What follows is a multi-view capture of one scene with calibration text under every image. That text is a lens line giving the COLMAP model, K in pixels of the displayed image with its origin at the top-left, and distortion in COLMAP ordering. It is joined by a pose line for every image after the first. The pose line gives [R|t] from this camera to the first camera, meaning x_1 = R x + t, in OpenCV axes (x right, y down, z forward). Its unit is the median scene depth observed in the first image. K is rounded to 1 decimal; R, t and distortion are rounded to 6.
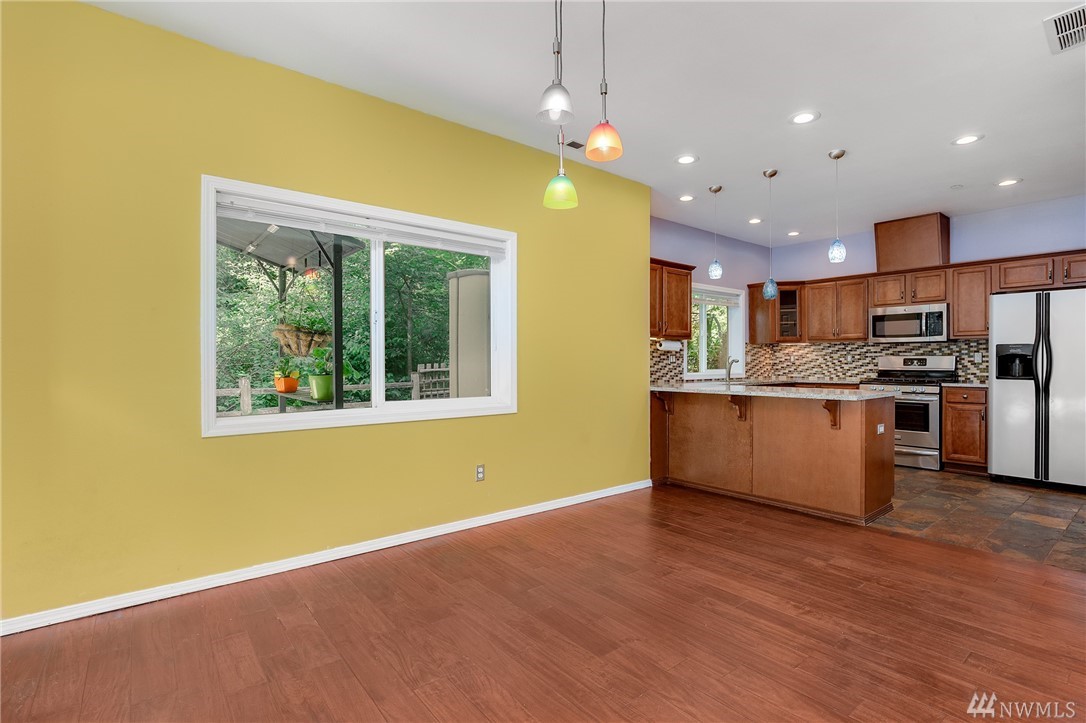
lens RADIAL K [[517.6, 0, 550.4], [0, 517.6, 362.3], [0, 0, 1]] dist [-0.024840, 0.007303]
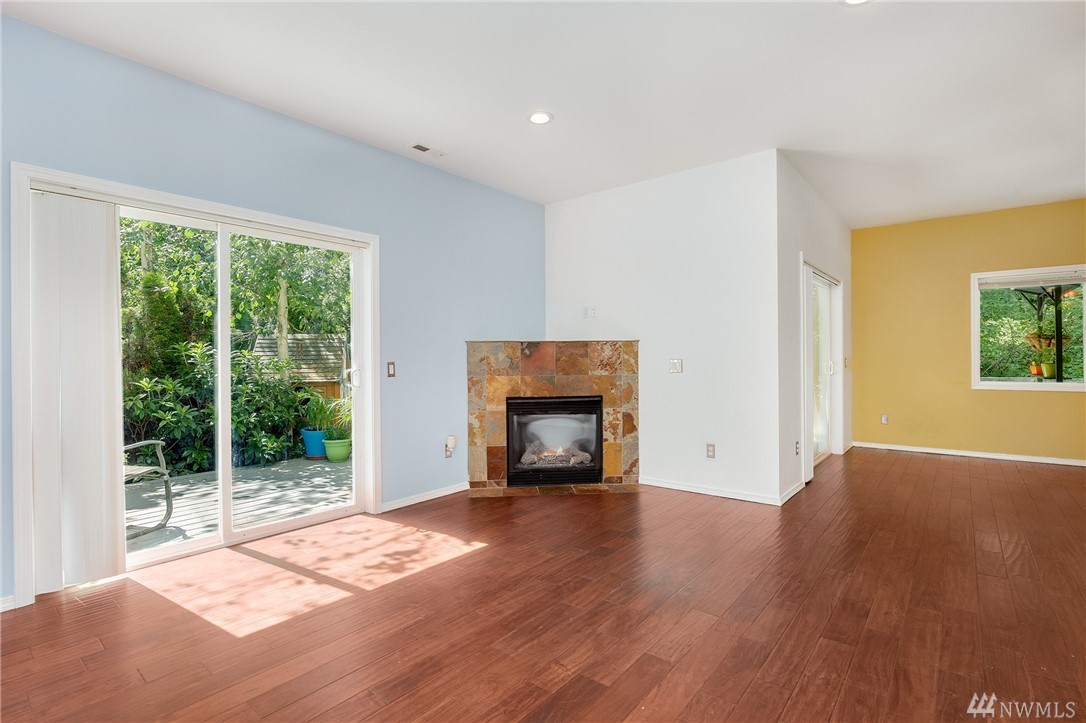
lens RADIAL K [[517.6, 0, 548.4], [0, 517.6, 358.1], [0, 0, 1]] dist [-0.024840, 0.007303]
pose [[0.211064, -0.001055, -0.977472, 0.535286], [0.005454, 0.999985, 0.000098, -0.000904], [0.977457, -0.005352, 0.211067, -0.619471]]
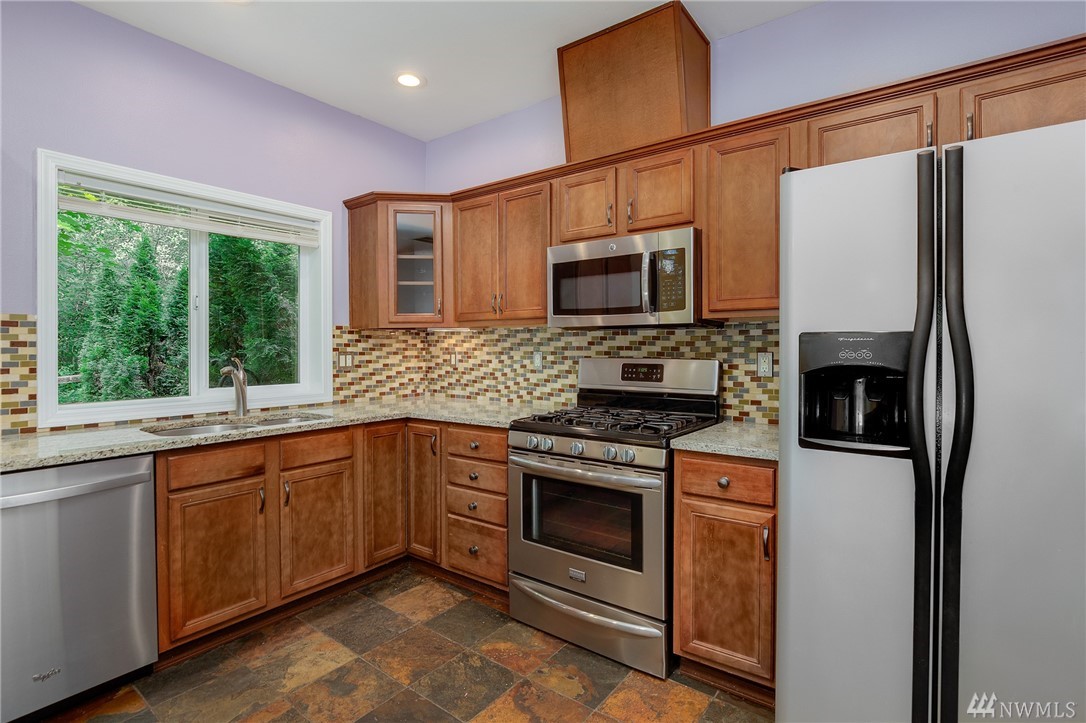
lens RADIAL K [[517.6, 0, 545.2], [0, 517.6, 349.9], [0, 0, 1]] dist [-0.024840, 0.007303]
pose [[0.968899, -0.000788, 0.247456, 0.583494], [0.000427, 0.999999, 0.001515, -0.022769], [-0.247457, -0.001362, 0.968898, 0.662997]]
